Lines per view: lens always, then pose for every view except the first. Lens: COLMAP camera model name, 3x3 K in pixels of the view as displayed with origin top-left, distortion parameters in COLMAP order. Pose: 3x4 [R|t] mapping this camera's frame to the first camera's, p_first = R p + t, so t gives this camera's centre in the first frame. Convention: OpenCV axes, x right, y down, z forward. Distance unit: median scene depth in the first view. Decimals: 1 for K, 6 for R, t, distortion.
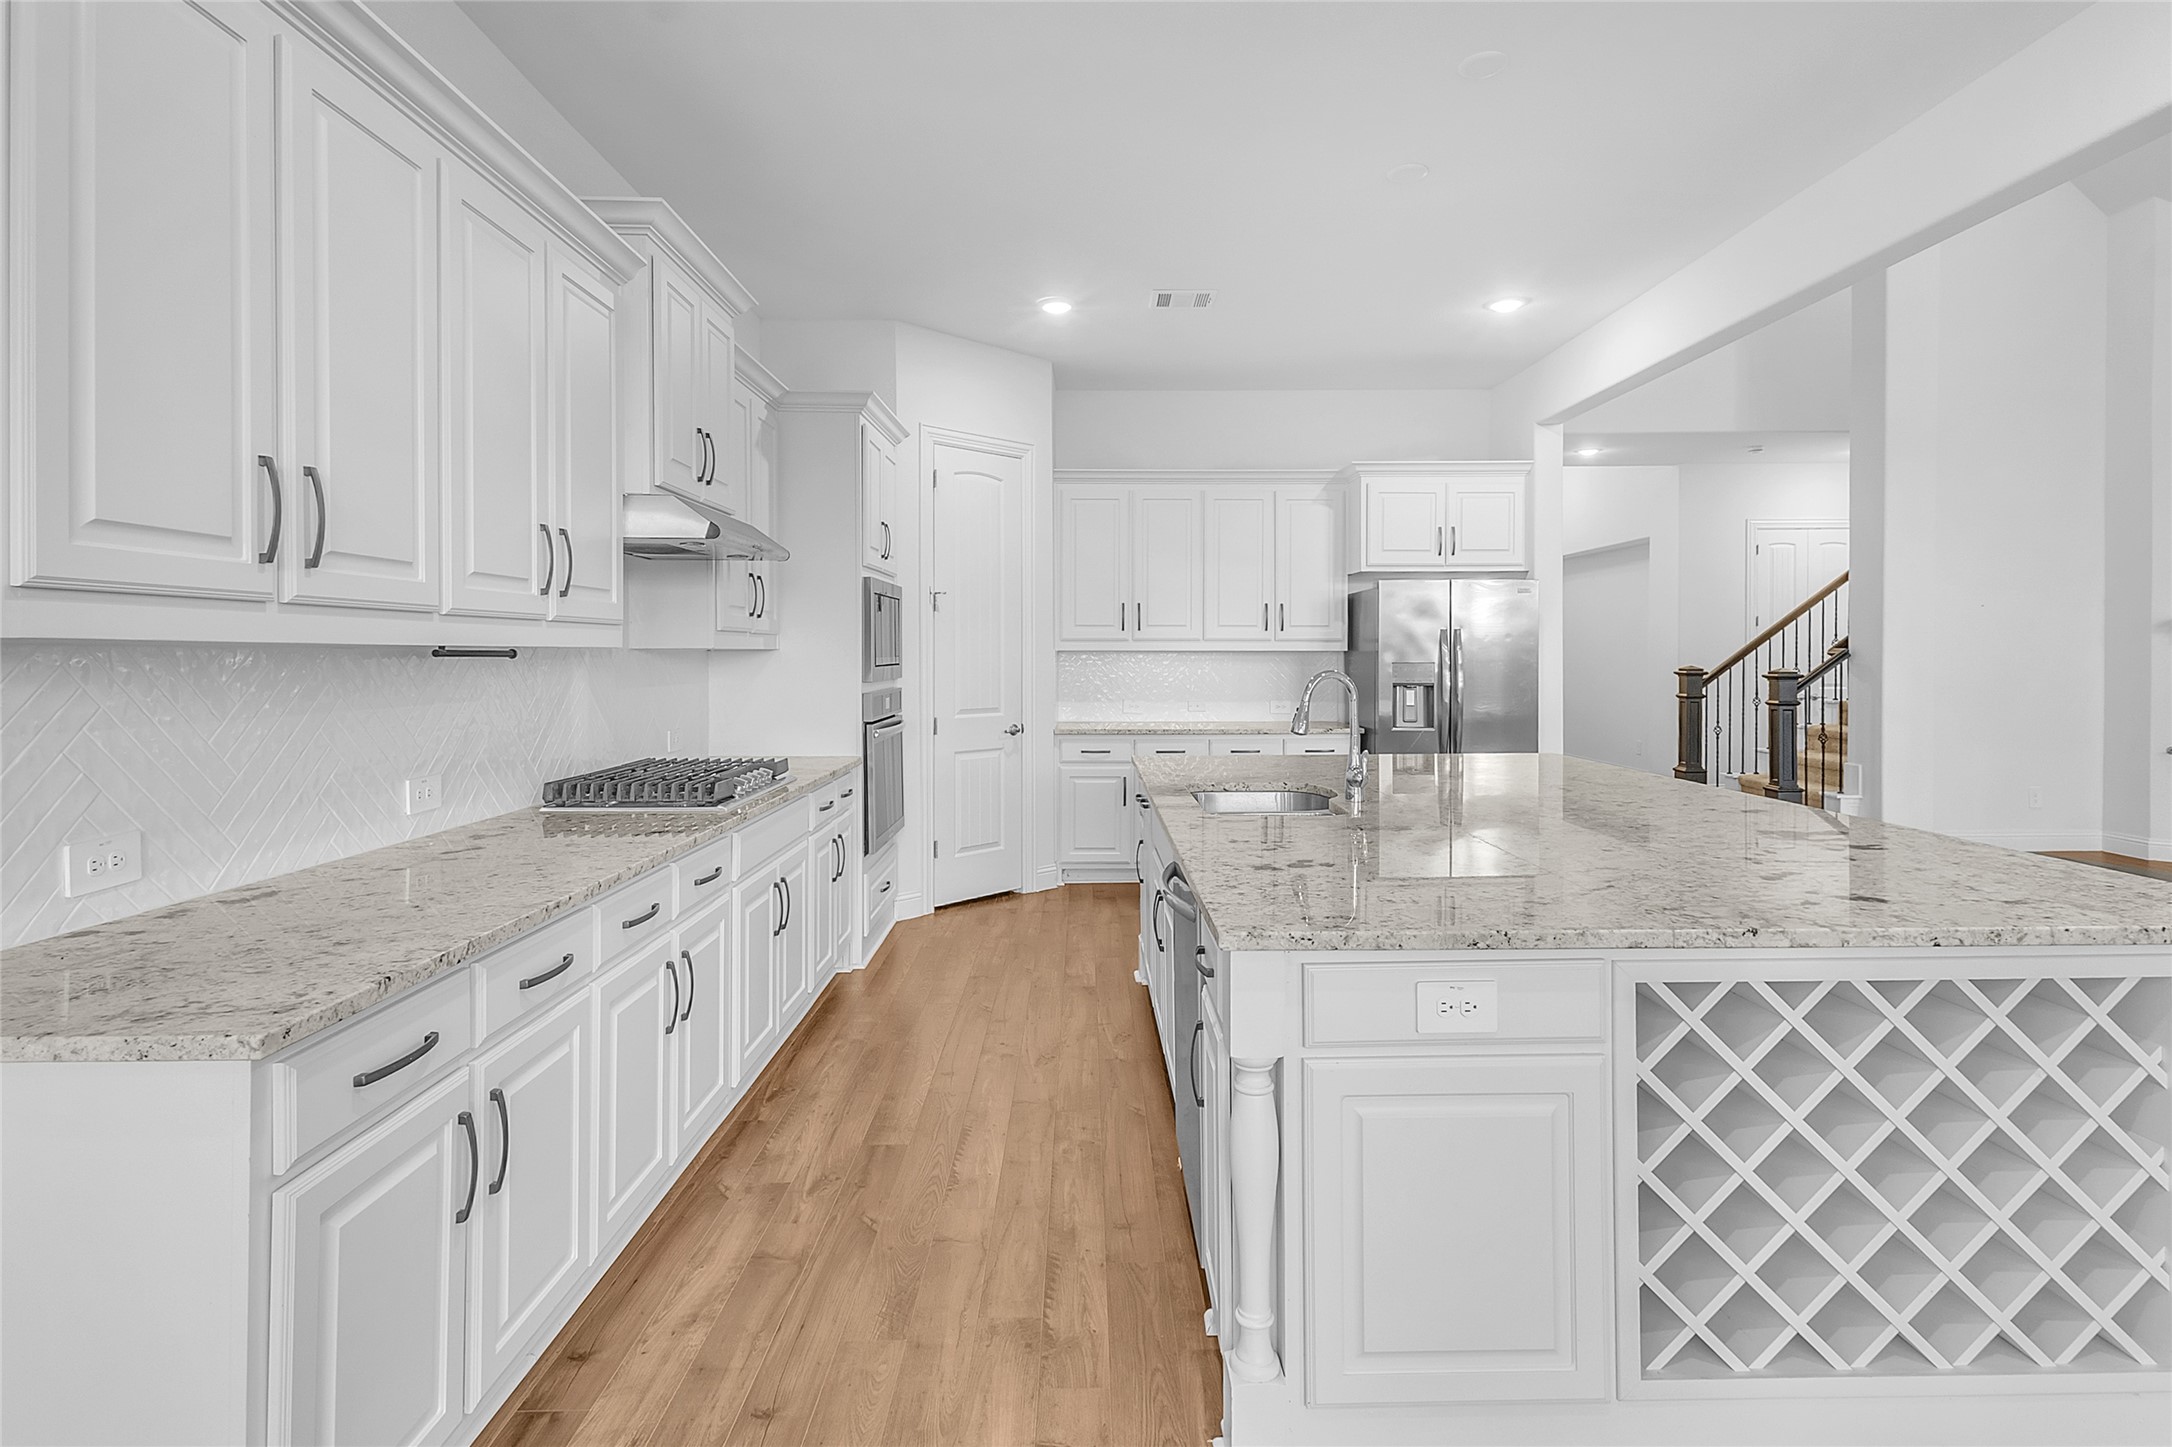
lens RADIAL K [[1052.9, 0, 1115.3], [0, 1052.9, 667.6], [0, 0, 1]] dist [0.020620, -0.002836]
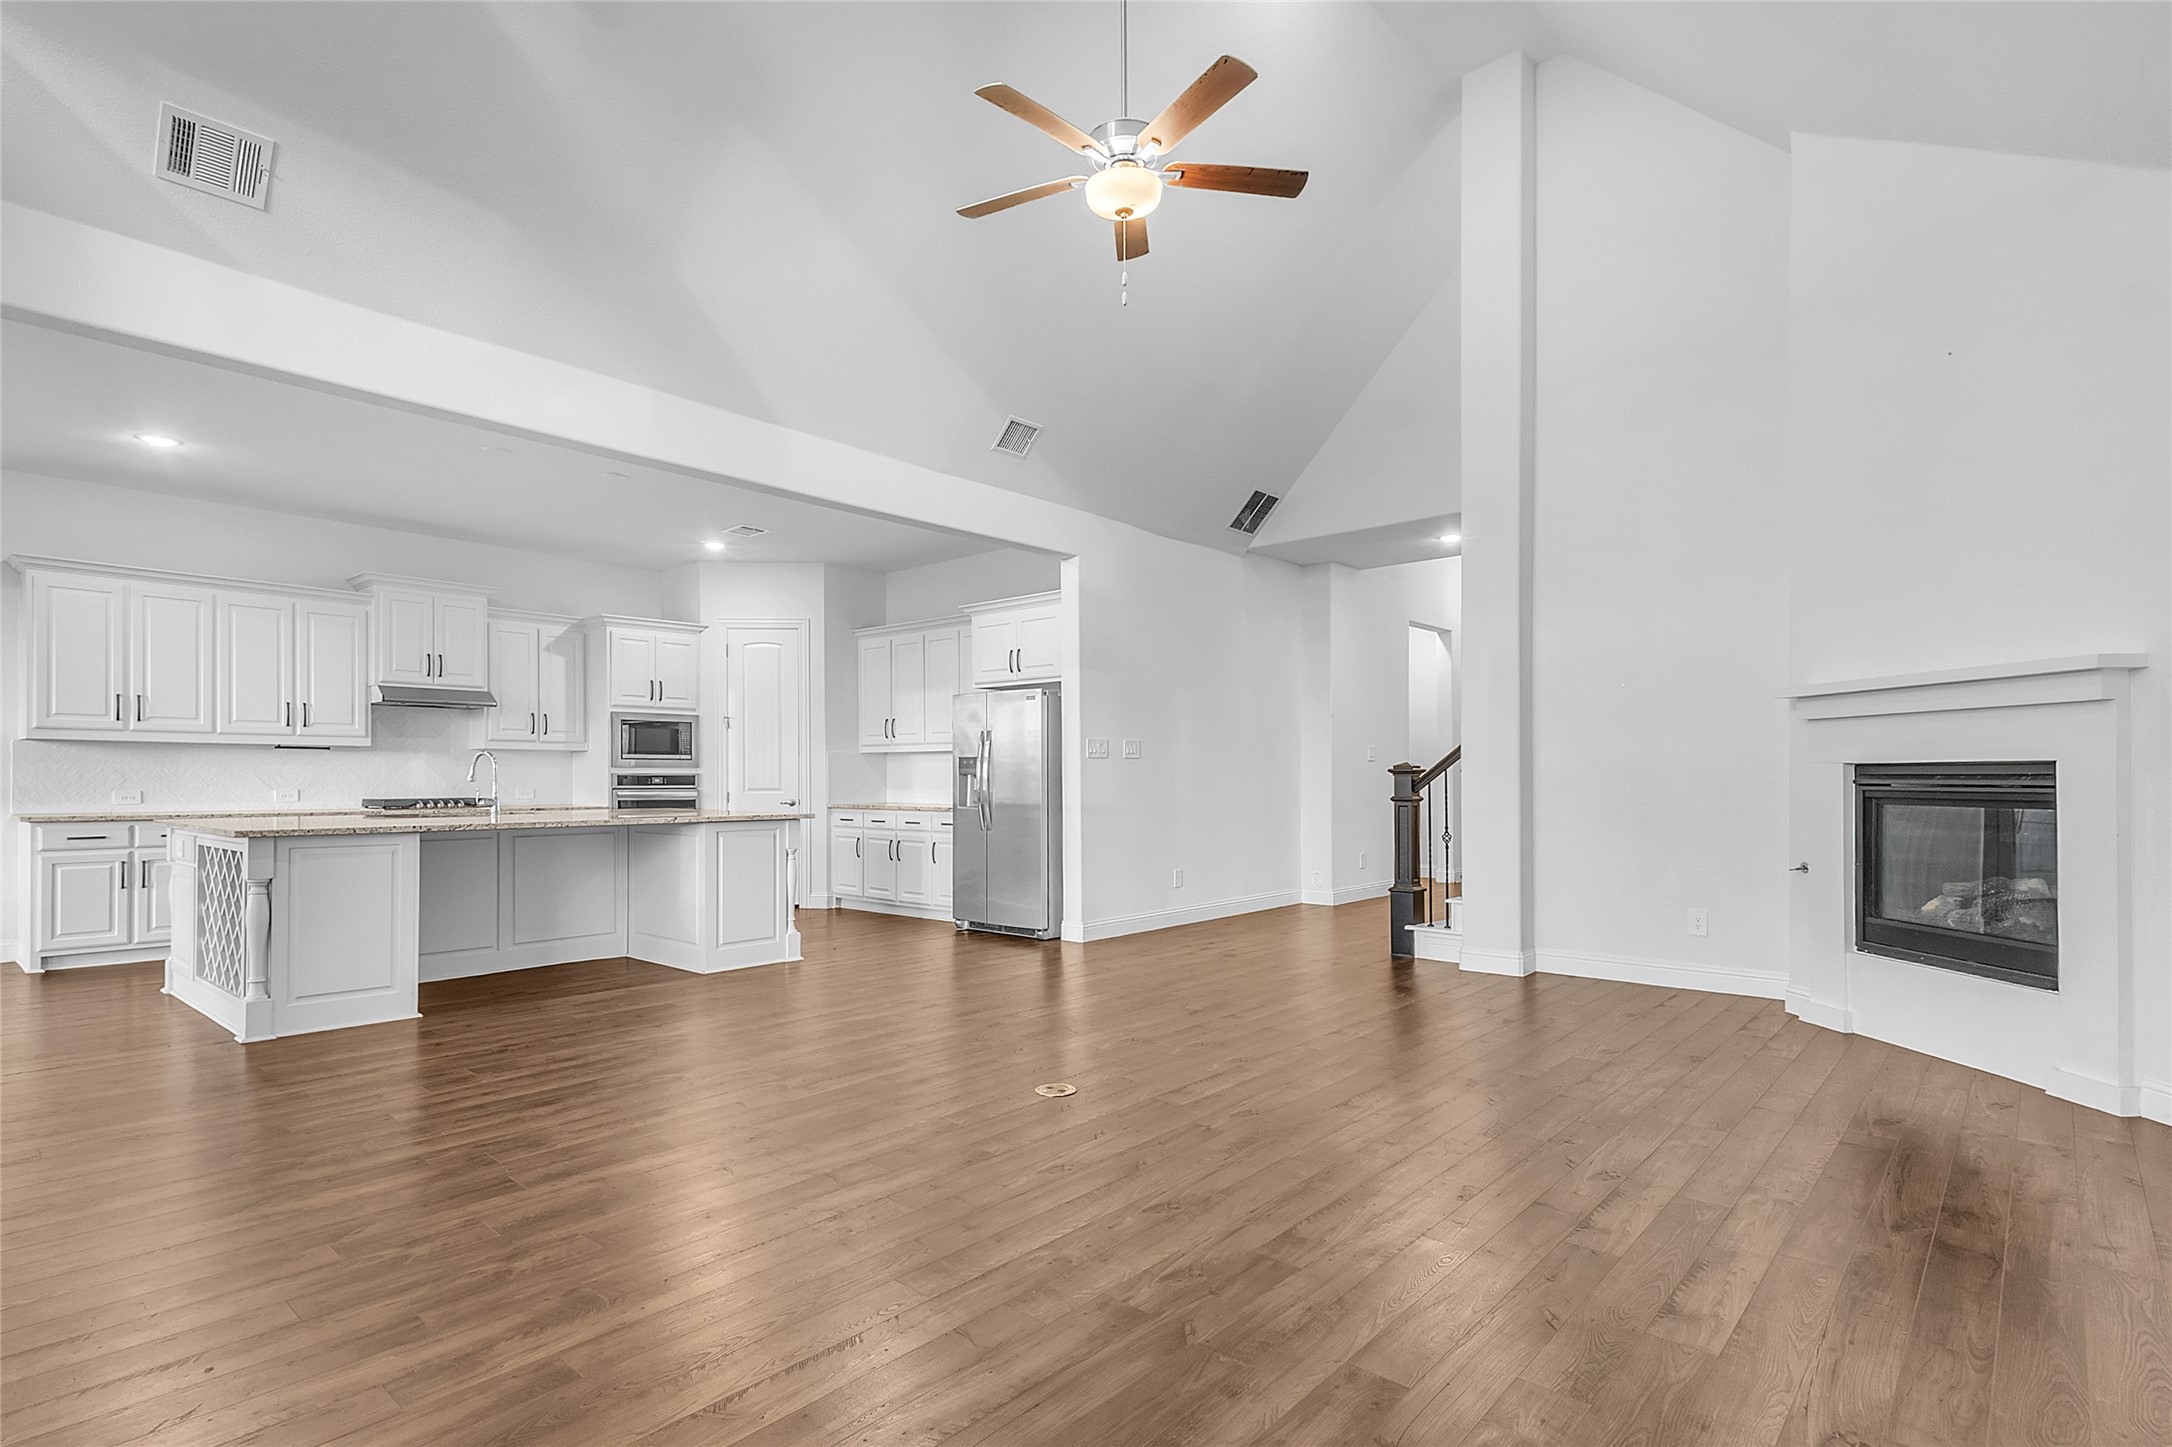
lens RADIAL K [[1052.9, 0, 1089.0], [0, 1052.9, 760.3], [0, 0, 1]] dist [0.020620, -0.002836]
pose [[0.742324, -0.008058, -0.669992, 1.226941], [-0.010842, 0.999652, -0.024036, 0.028517], [0.669953, 0.025107, 0.741979, 0.125986]]
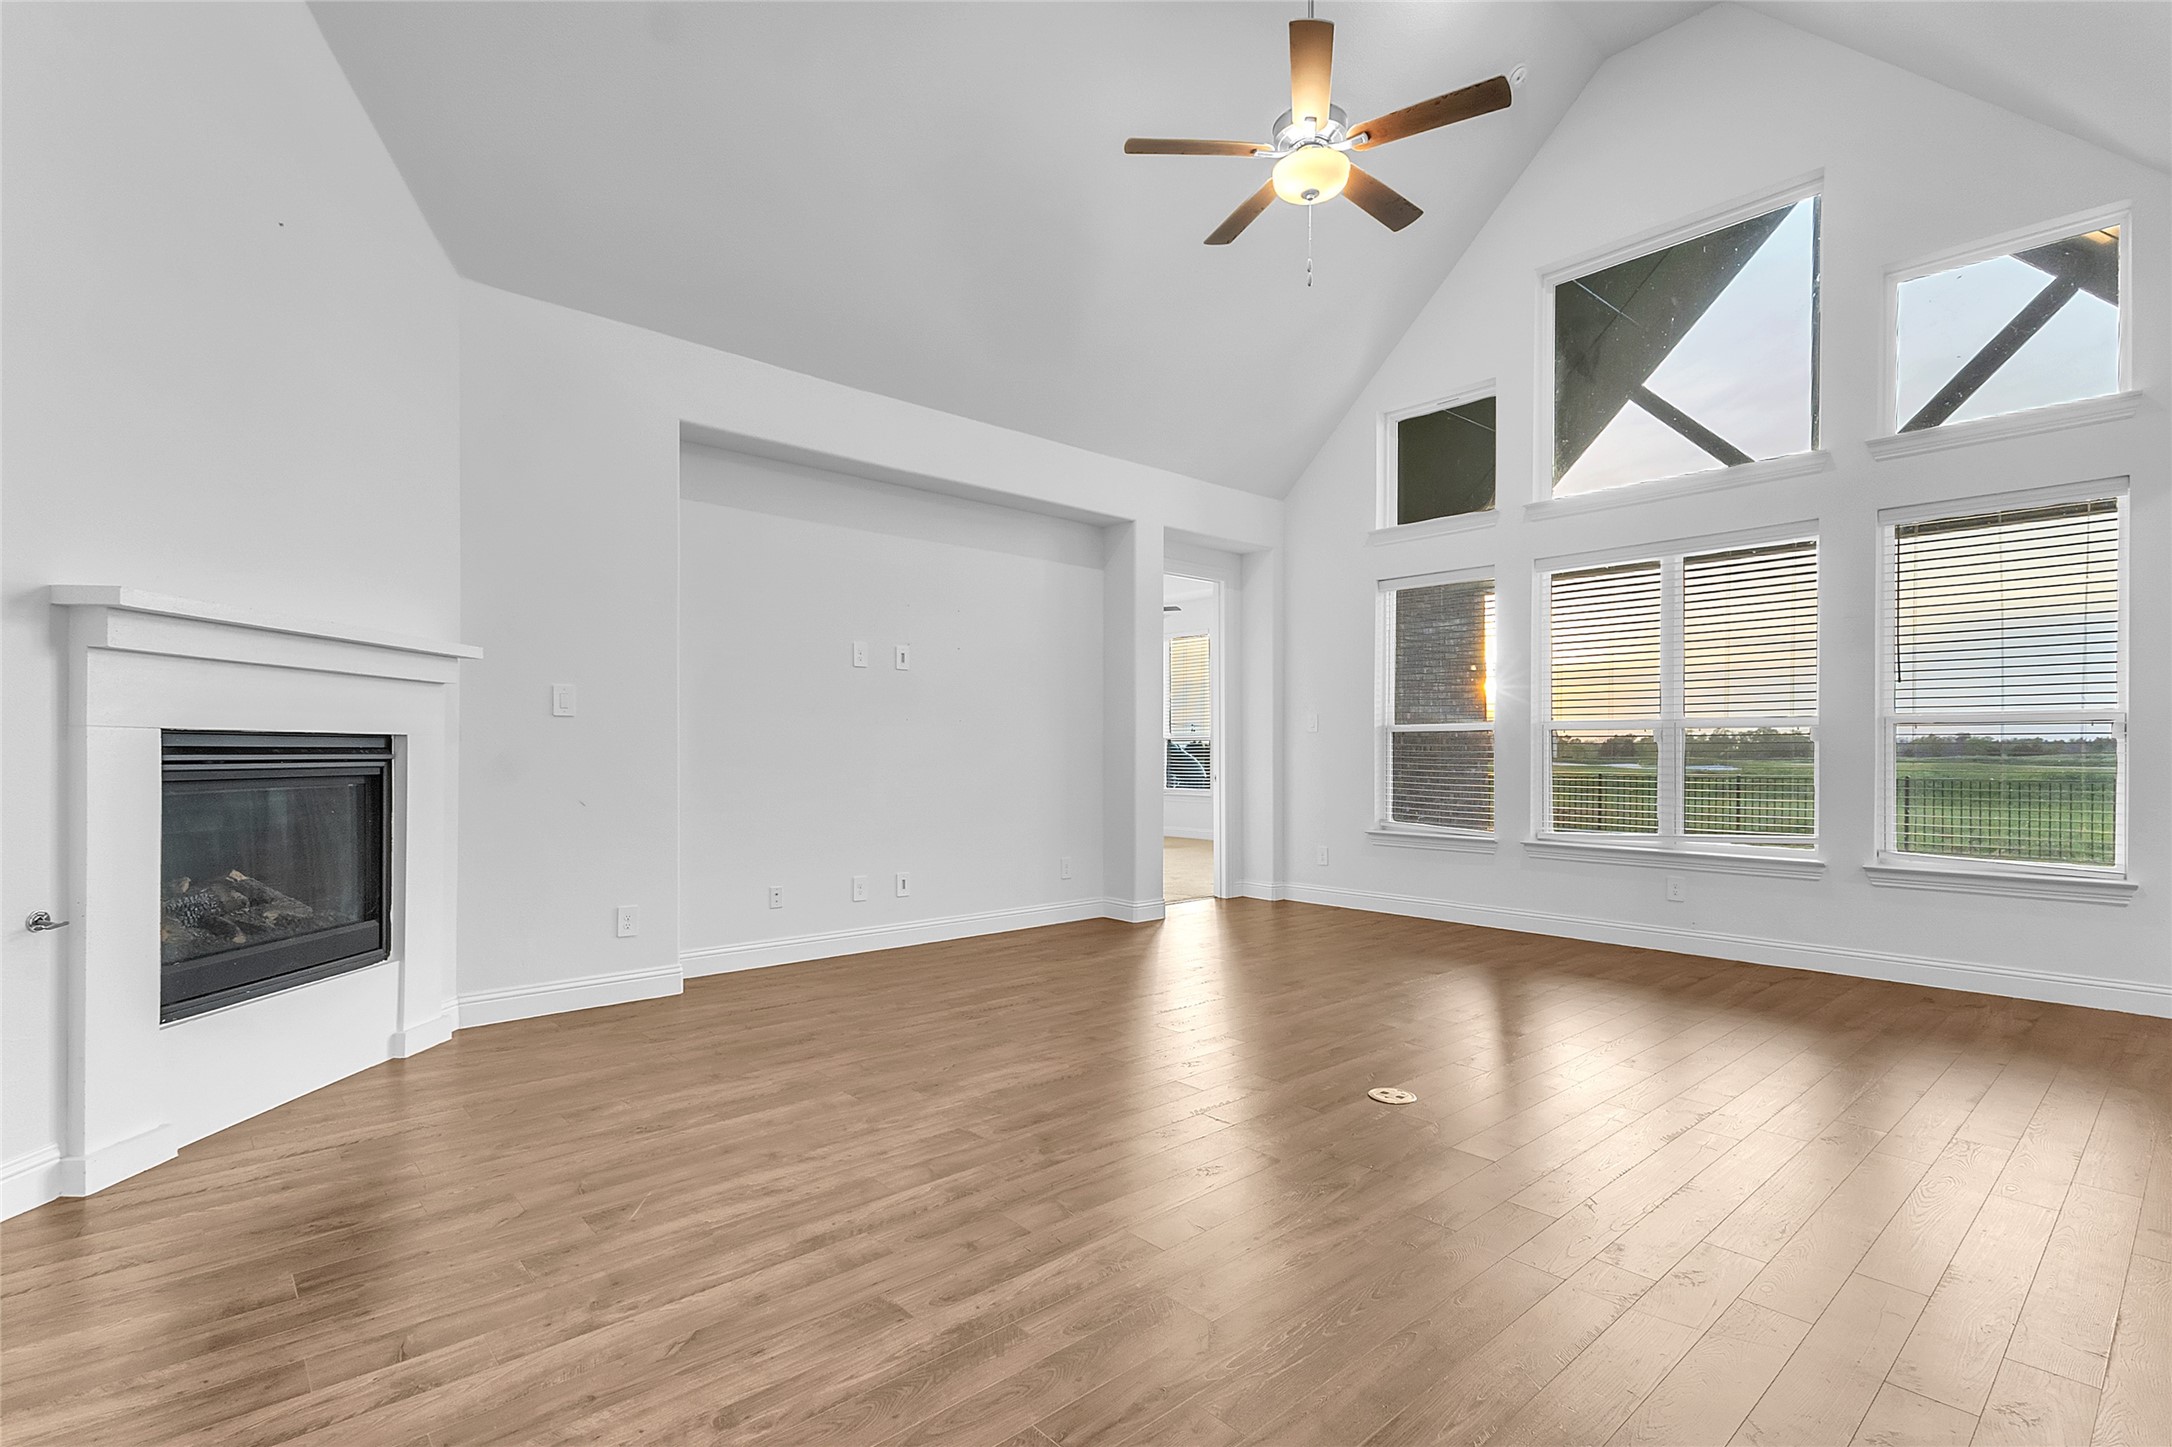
lens RADIAL K [[1041.5, 0, 1081.4], [0, 1041.5, 746.5], [0, 0, 1]] dist [0.026290, -0.005059]
pose [[-0.654597, 0.008518, 0.755930, 0.483894], [0.011611, 0.999932, -0.001213, 0.020104], [-0.755889, 0.007983, -0.654652, 1.063862]]
